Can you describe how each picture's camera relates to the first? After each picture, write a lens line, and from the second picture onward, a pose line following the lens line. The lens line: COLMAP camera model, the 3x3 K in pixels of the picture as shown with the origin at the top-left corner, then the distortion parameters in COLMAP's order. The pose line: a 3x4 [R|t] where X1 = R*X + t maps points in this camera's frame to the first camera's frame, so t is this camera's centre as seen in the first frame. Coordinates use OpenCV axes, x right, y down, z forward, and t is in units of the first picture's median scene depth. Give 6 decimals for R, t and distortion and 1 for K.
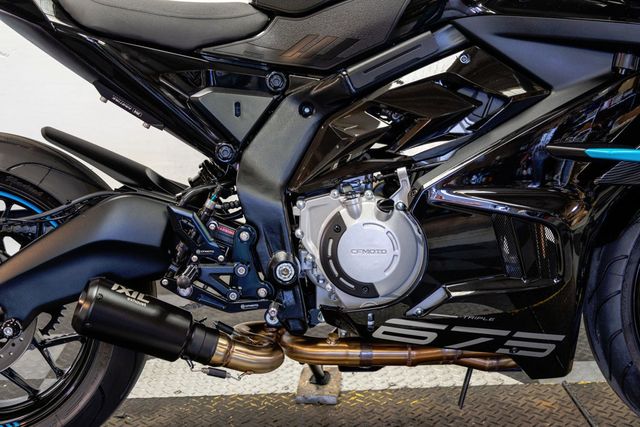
lens RADIAL K [[954.8, 0, 320.4], [0, 954.8, 245.3], [0, 0, 1]] dist [0.000003, -0.022547]
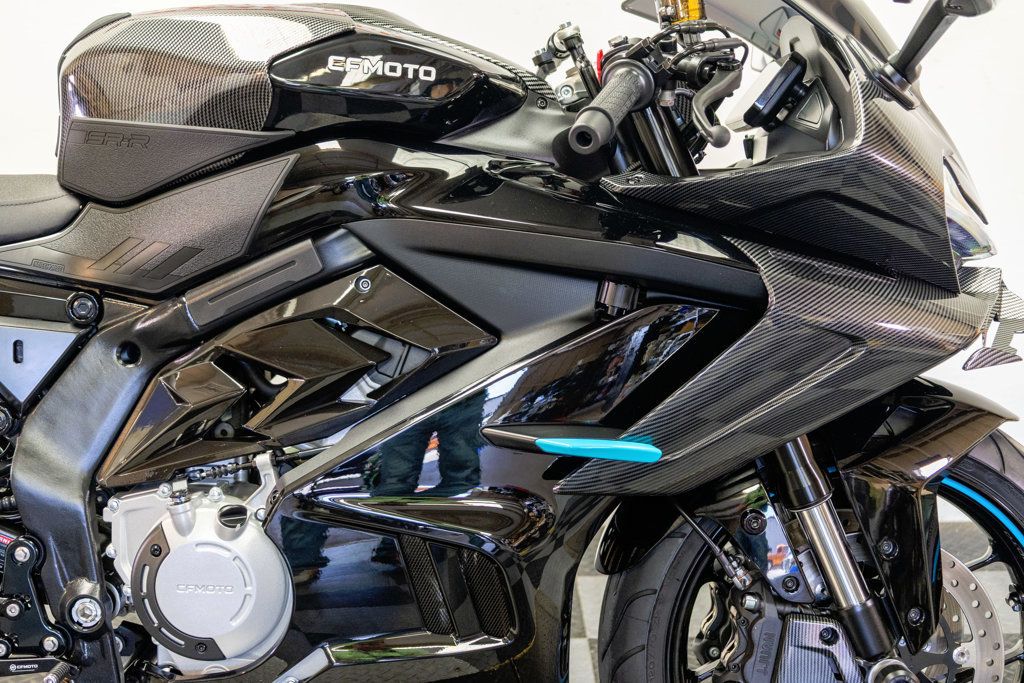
lens RADIAL K [[1527.7, 0, 512.6], [0, 1527.7, 392.4], [0, 0, 1]] dist [0.000003, -0.022547]
pose [[0.999755, 0.021969, 0.002528, 0.239160], [-0.021874, 0.999222, -0.032804, -0.090247], [-0.003247, 0.032740, 0.999459, -0.005634]]
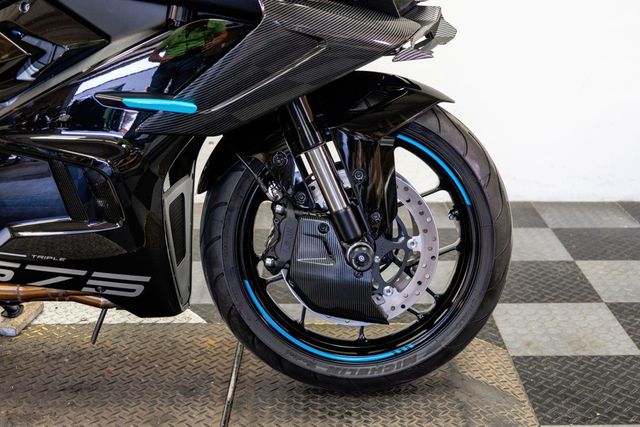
lens RADIAL K [[954.8, 0, 320.4], [0, 954.8, 245.3], [0, 0, 1]] dist [0.000003, -0.022547]
pose [[0.999423, 0.030155, -0.015628, 0.475003], [-0.029073, 0.997439, 0.065349, -0.014590], [0.017559, -0.064857, 0.997740, -0.040881]]
